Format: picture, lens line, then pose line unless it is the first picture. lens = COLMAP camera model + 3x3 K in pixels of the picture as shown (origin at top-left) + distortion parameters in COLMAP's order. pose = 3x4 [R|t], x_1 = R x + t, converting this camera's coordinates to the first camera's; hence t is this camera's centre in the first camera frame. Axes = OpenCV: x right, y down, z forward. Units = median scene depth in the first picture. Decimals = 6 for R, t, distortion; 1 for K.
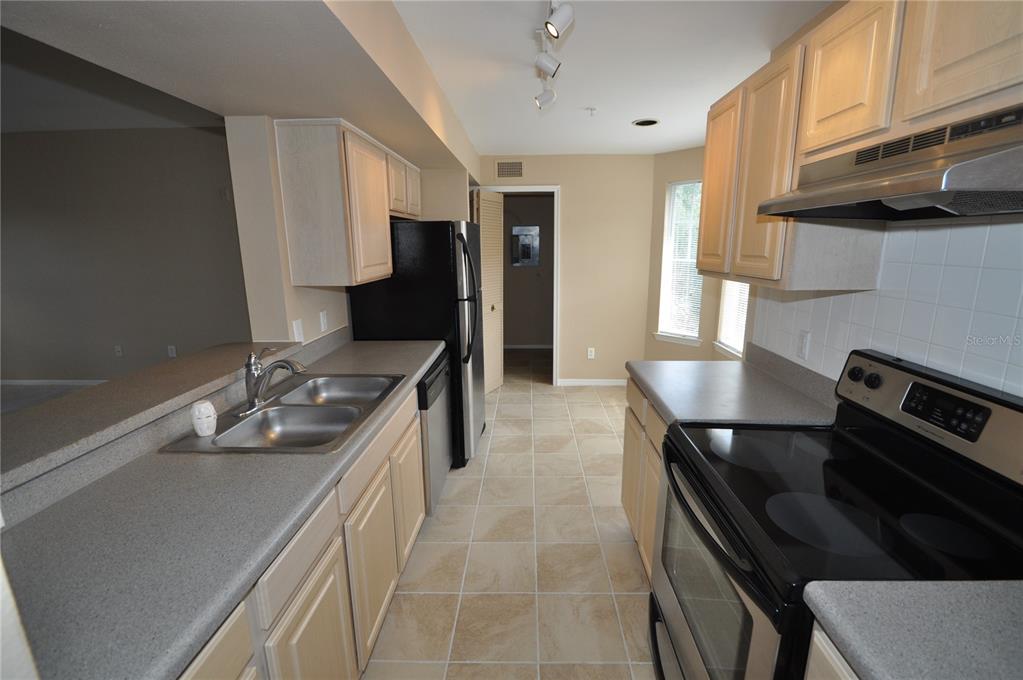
lens RADIAL K [[444.1, 0, 530.0], [0, 444.1, 337.7], [0, 0, 1]] dist [-0.012886, -0.000791]
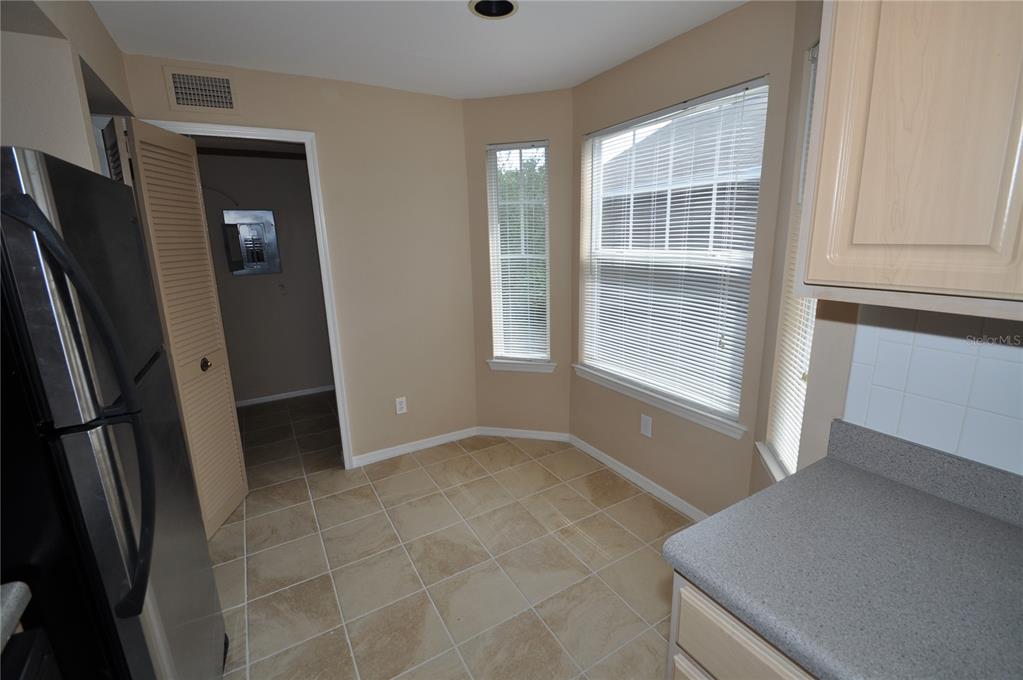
lens RADIAL K [[444.1, 0, 530.0], [0, 444.1, 337.7], [0, 0, 1]] dist [-0.012886, -0.000791]
pose [[0.847084, -0.132352, 0.514715, -0.023924], [0.124300, 0.990971, 0.050251, -0.077237], [-0.516719, 0.021412, 0.855887, 0.375612]]
